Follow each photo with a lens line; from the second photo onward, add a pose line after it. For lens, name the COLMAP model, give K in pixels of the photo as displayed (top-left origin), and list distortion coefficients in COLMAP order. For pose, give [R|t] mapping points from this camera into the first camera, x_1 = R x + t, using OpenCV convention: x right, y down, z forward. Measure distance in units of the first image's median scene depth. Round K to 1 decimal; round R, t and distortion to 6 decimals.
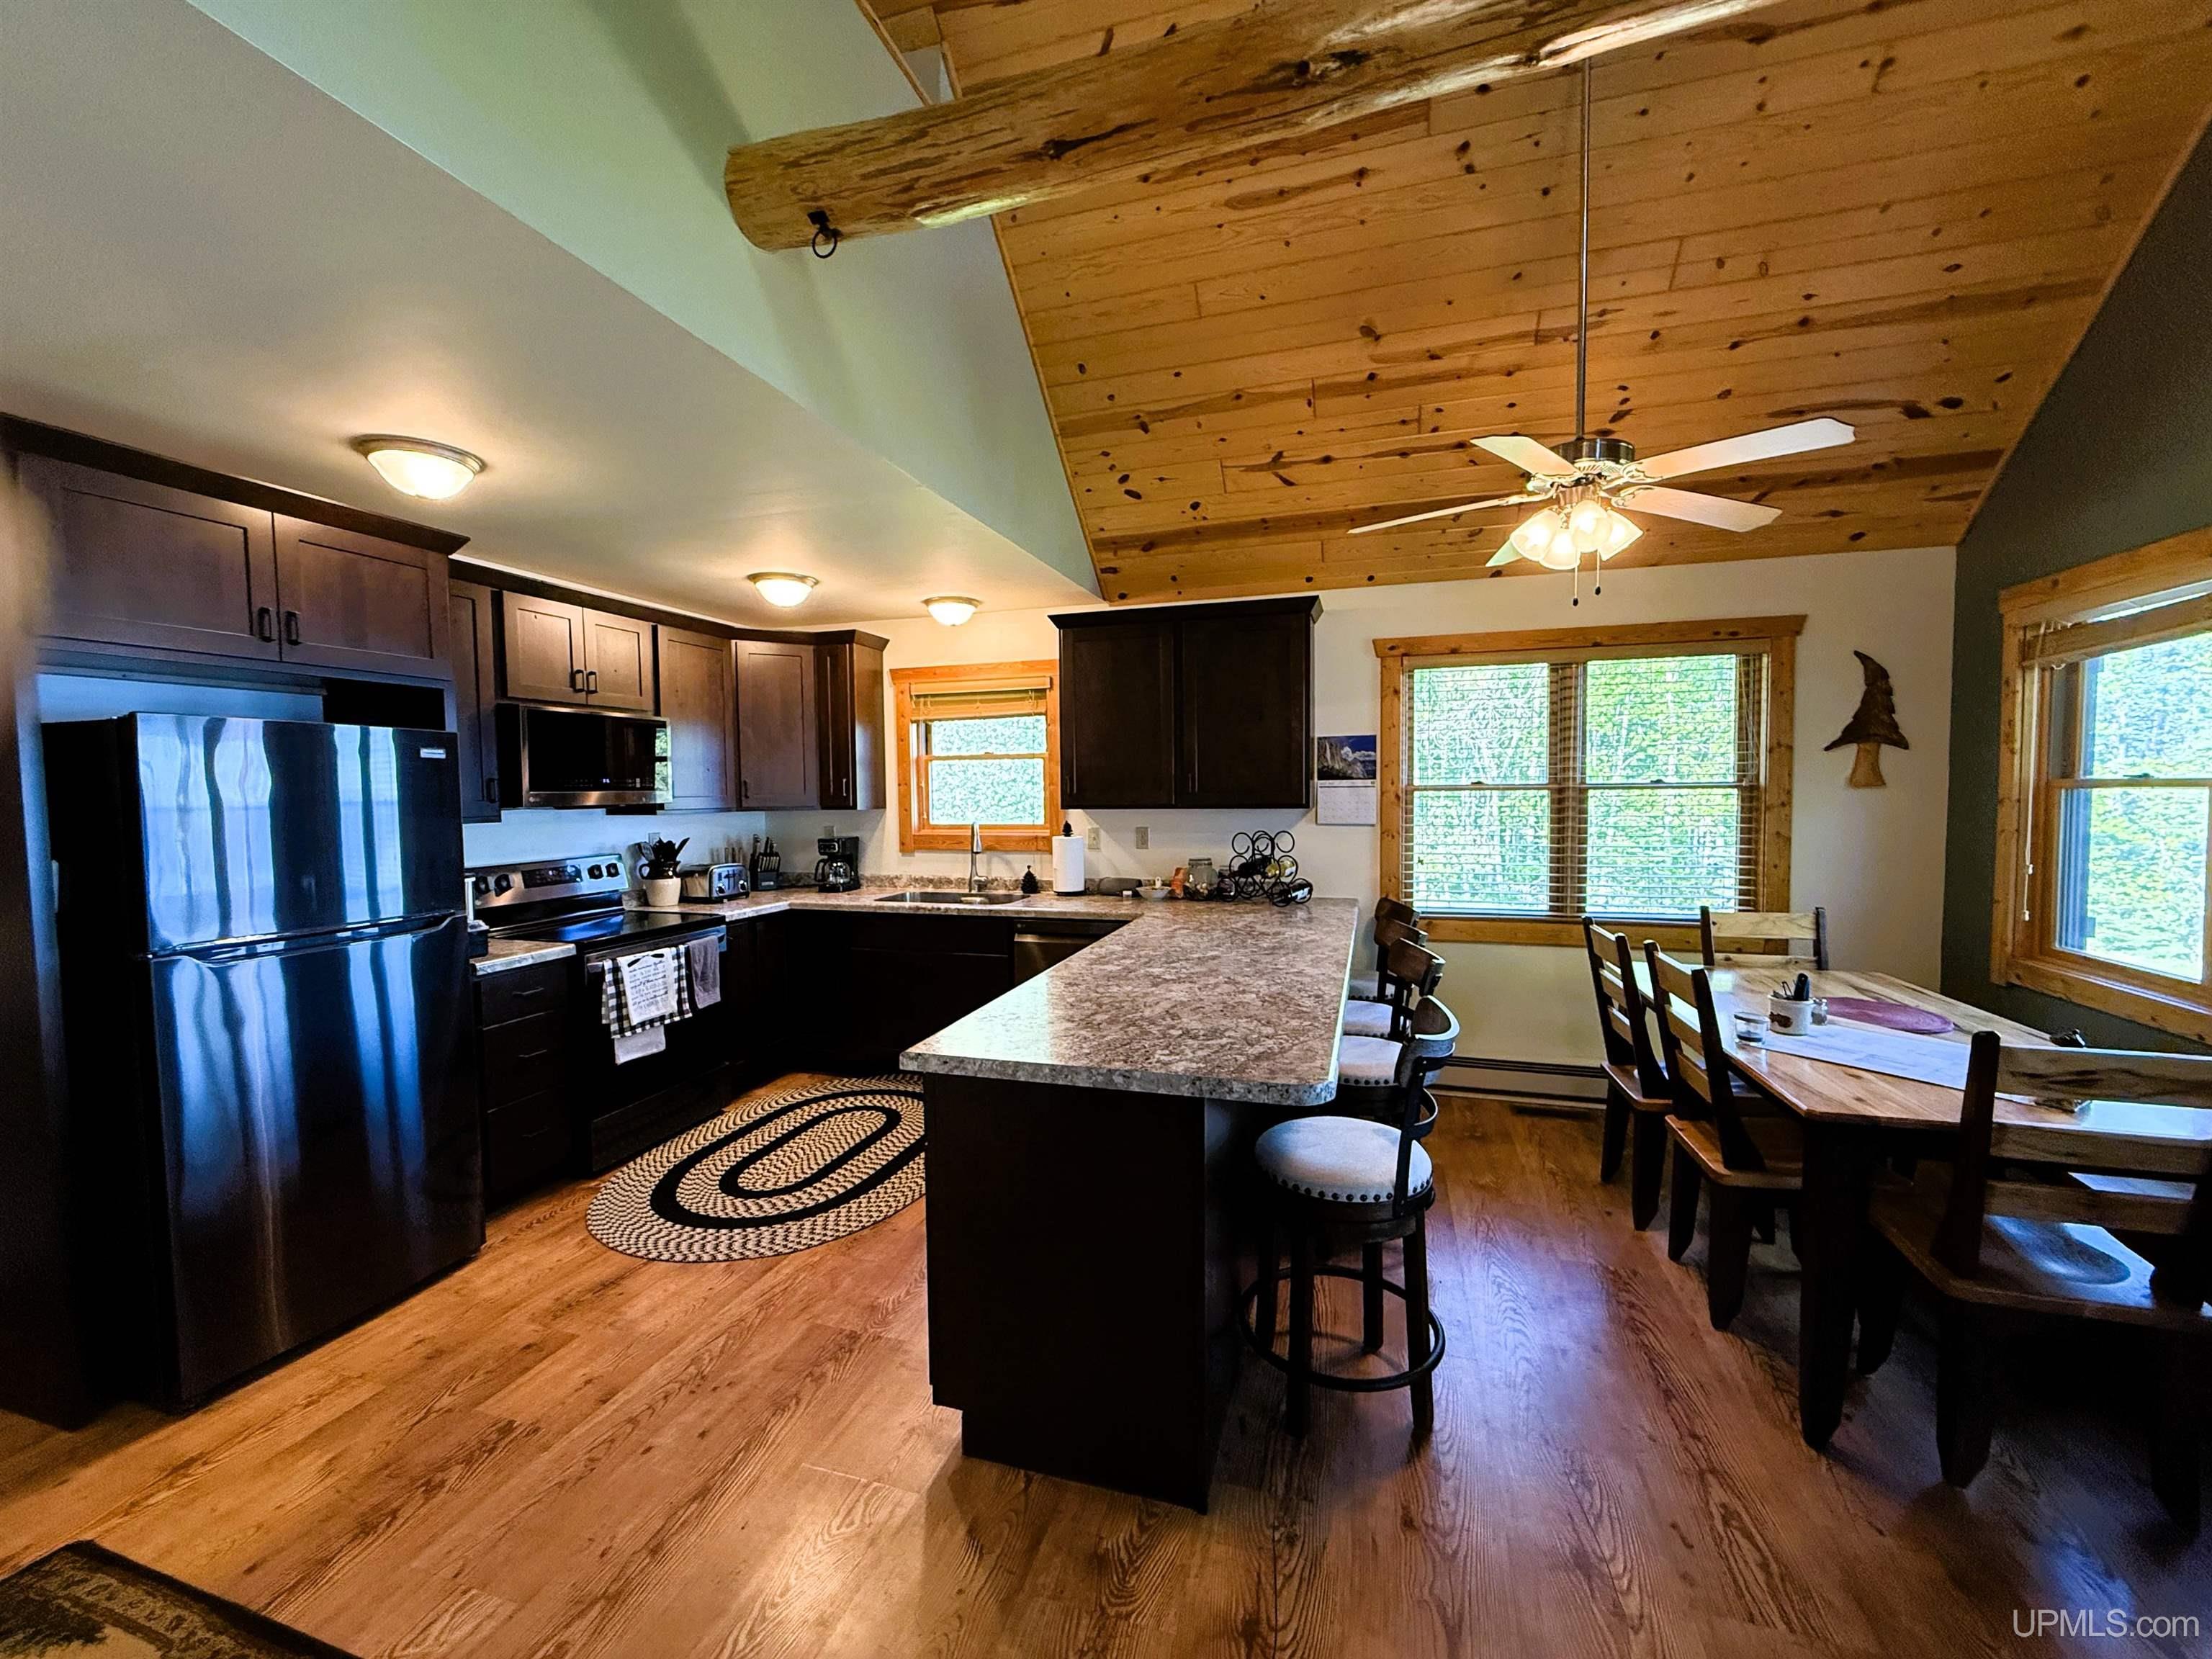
lens RADIAL K [[879.2, 0, 1106.0], [0, 879.2, 829.5], [0, 0, 1]] dist [-0.000191, 0.000165]
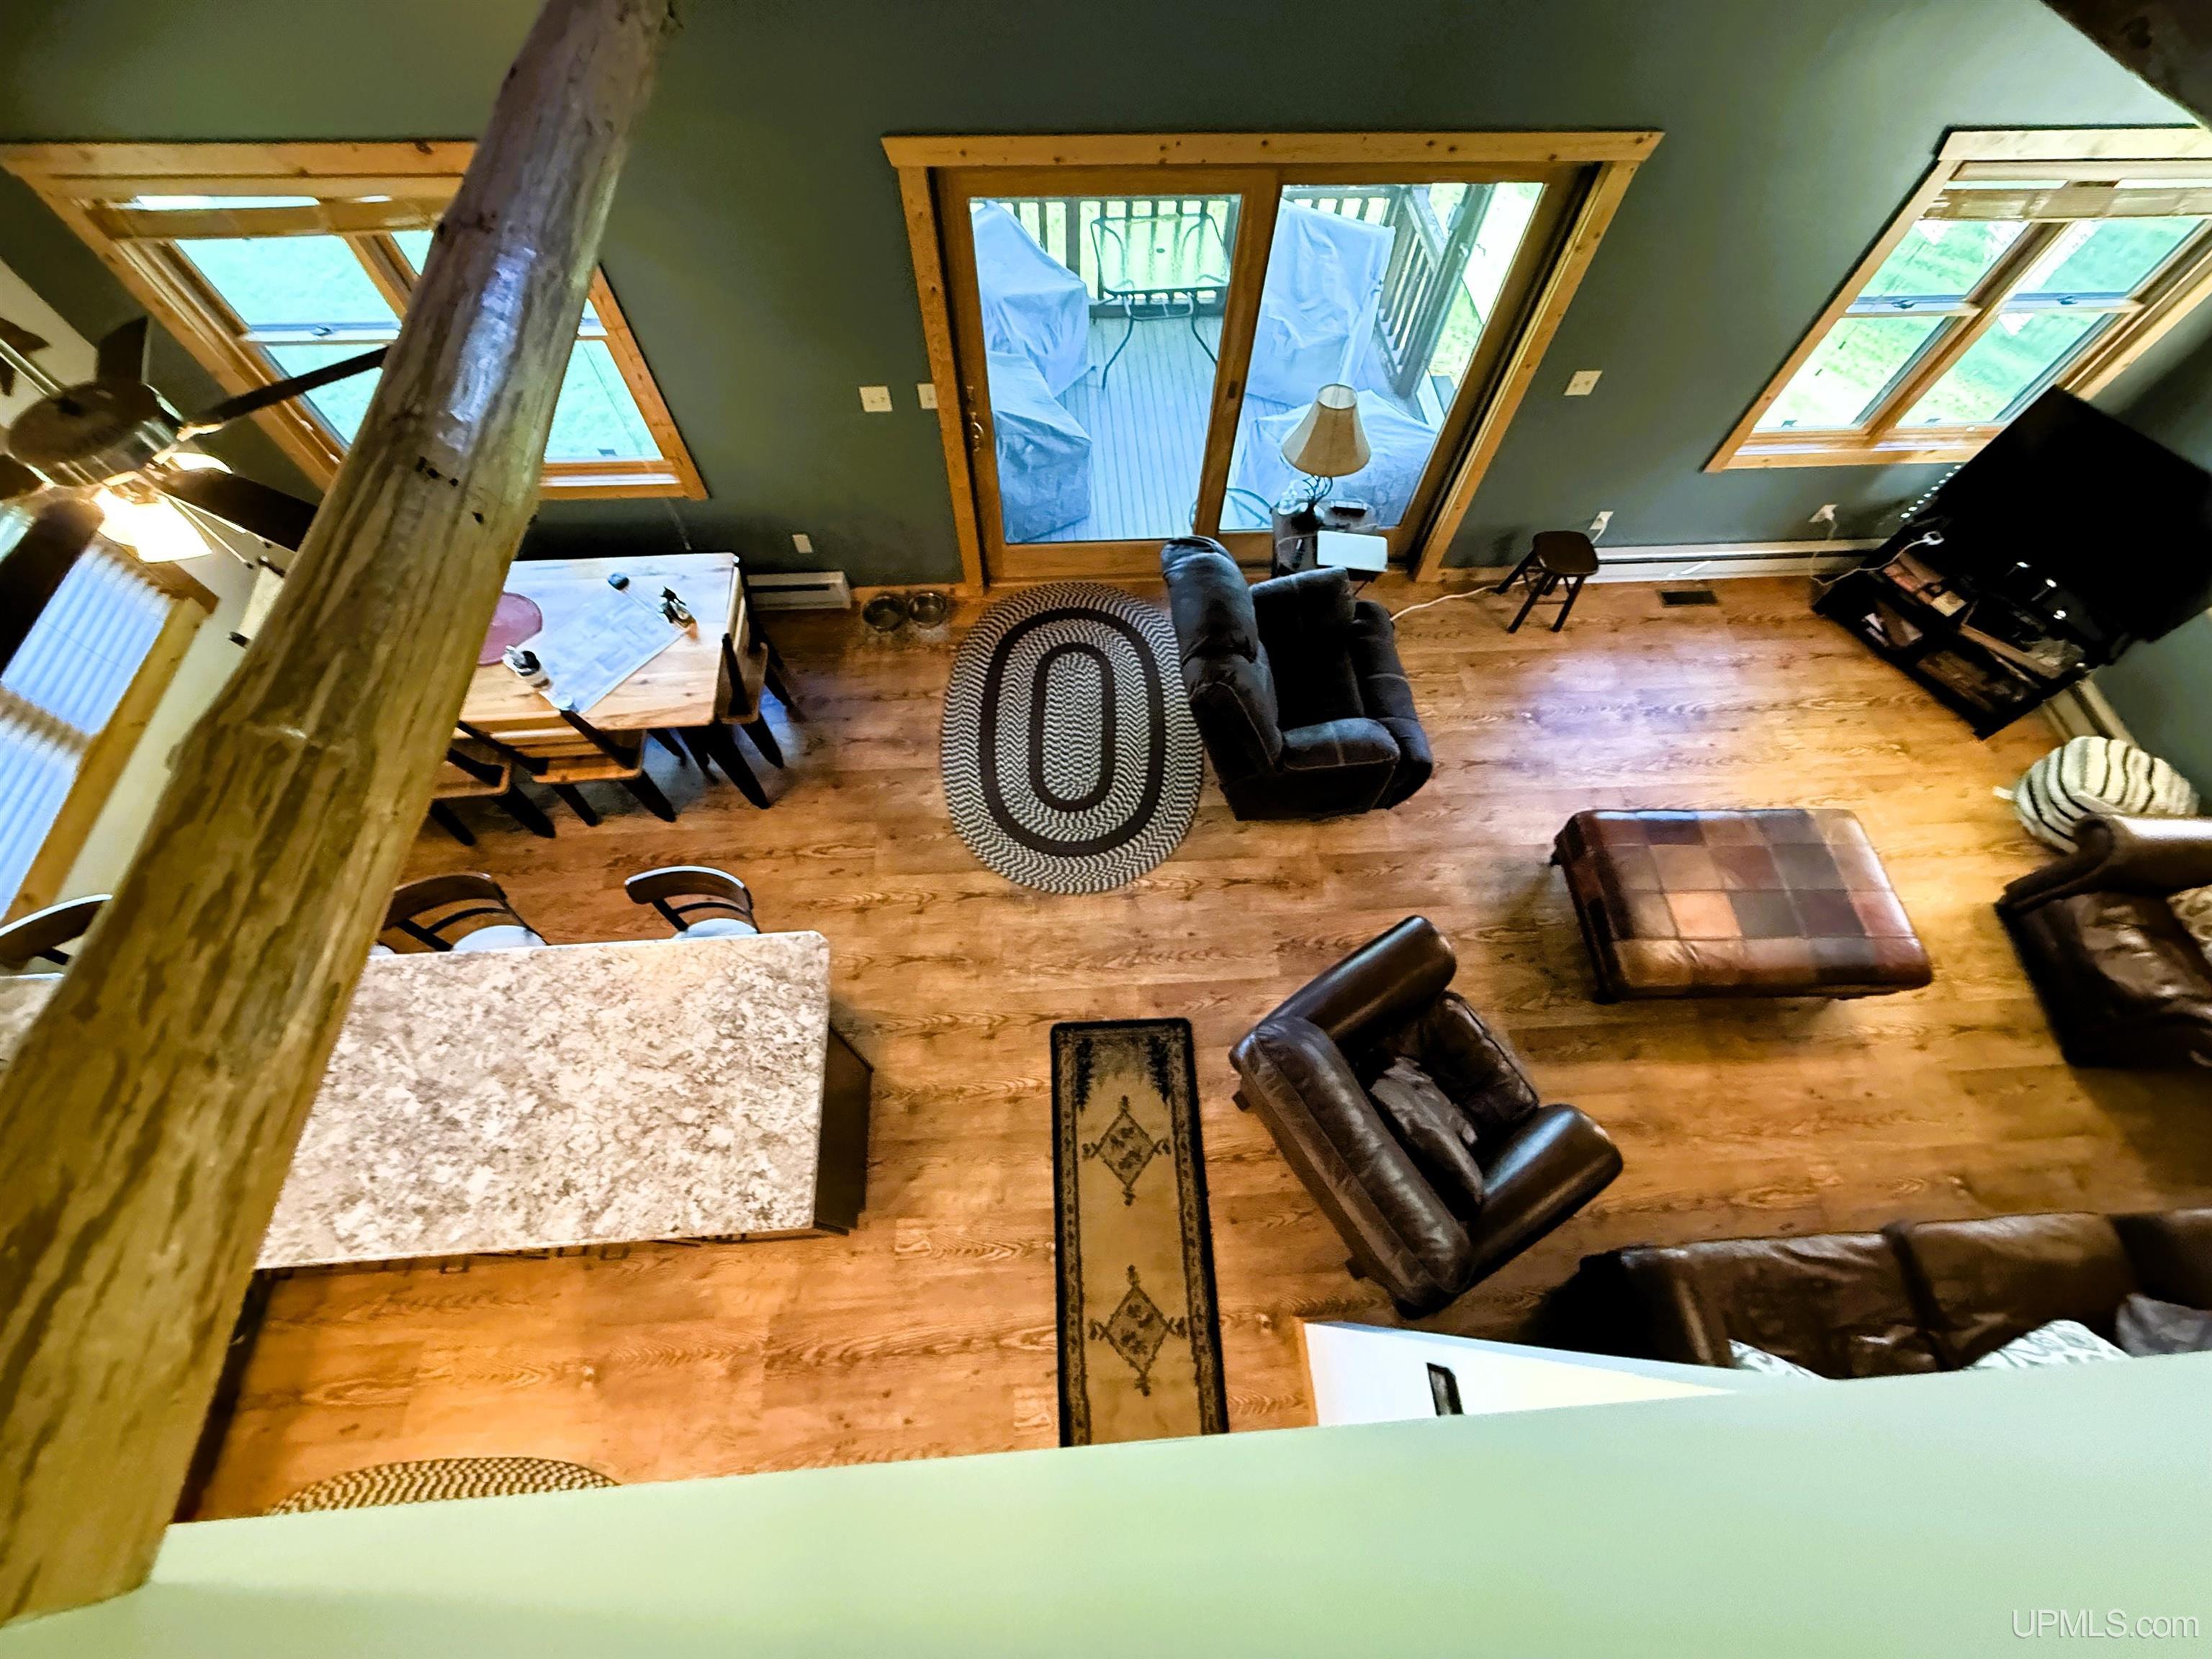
lens RADIAL K [[879.2, 0, 1106.0], [0, 879.2, 829.5], [0, 0, 1]] dist [-0.000191, 0.000165]
pose [[-0.359011, -0.826083, 0.434395, -0.219447], [0.025576, 0.456541, 0.889335, -0.546749], [-0.932983, 0.330391, -0.142775, 0.263512]]
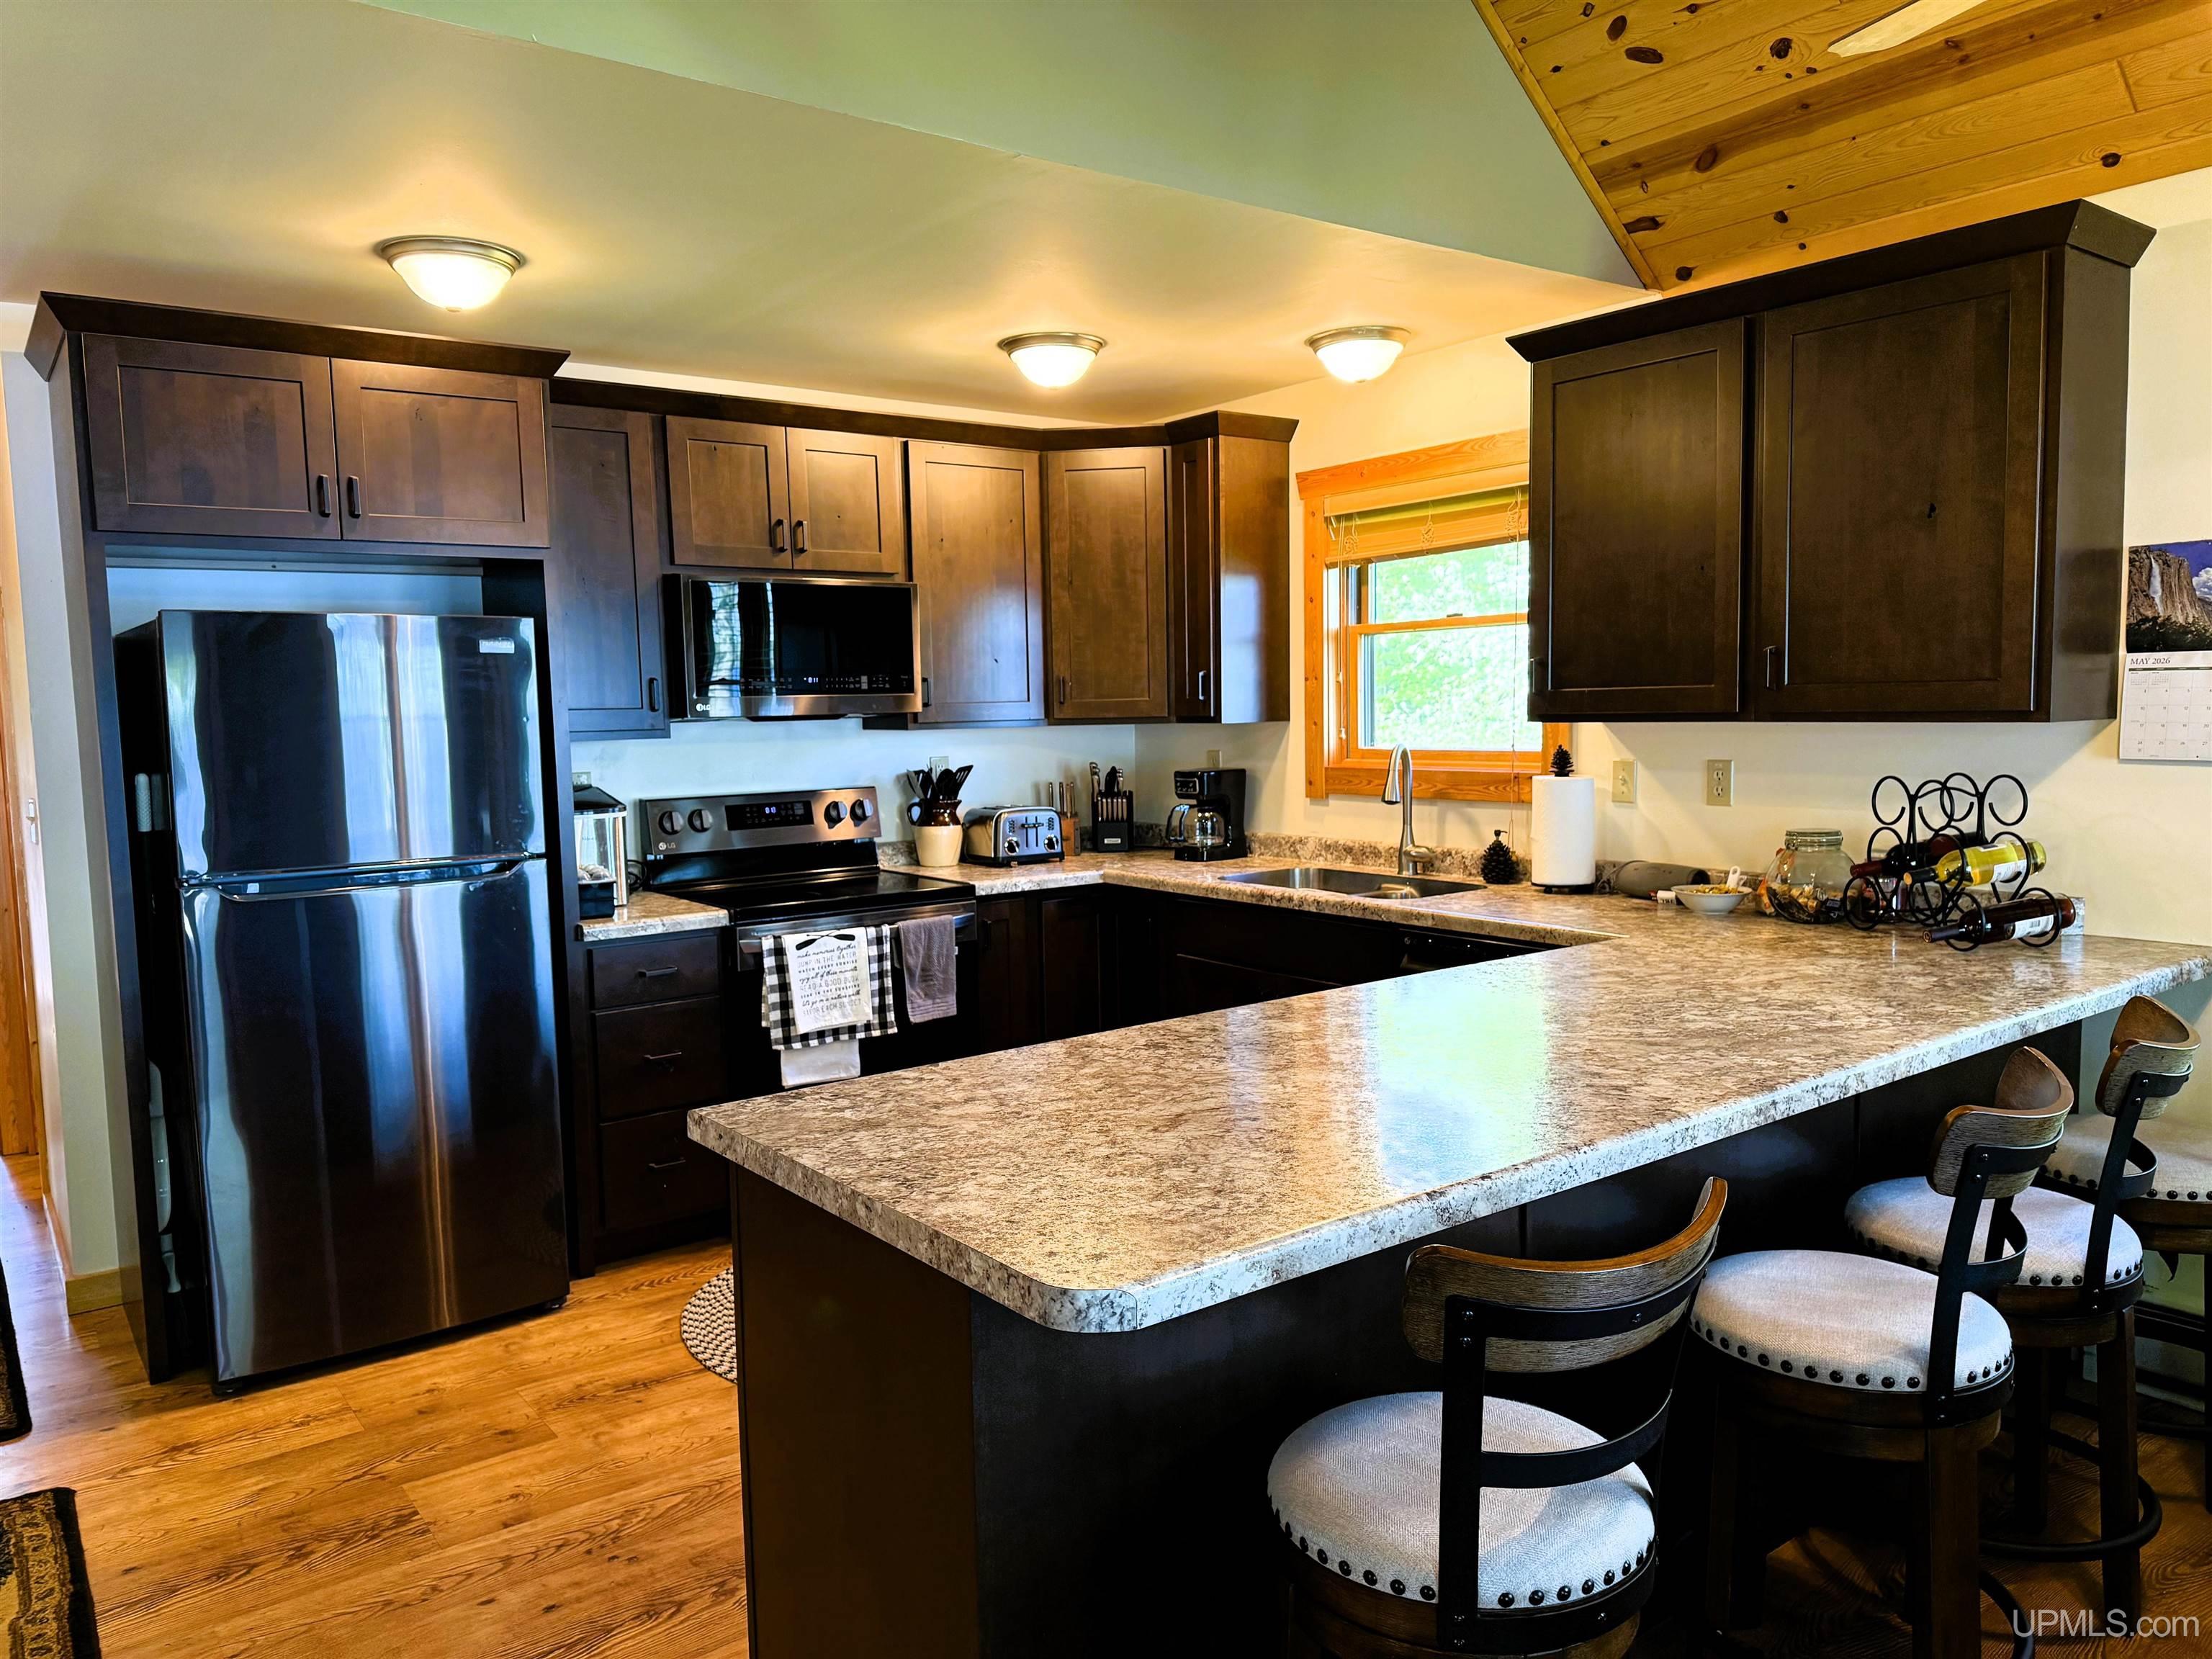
lens RADIAL K [[1553.0, 0, 1106.0], [0, 1553.0, 829.5], [0, 0, 1]] dist [0.096175, -0.130924]
pose [[0.810746, 0.043379, -0.583788, 0.302598], [-0.015303, 0.998480, 0.052940, -0.005596], [0.585198, -0.033988, 0.810178, 0.124462]]
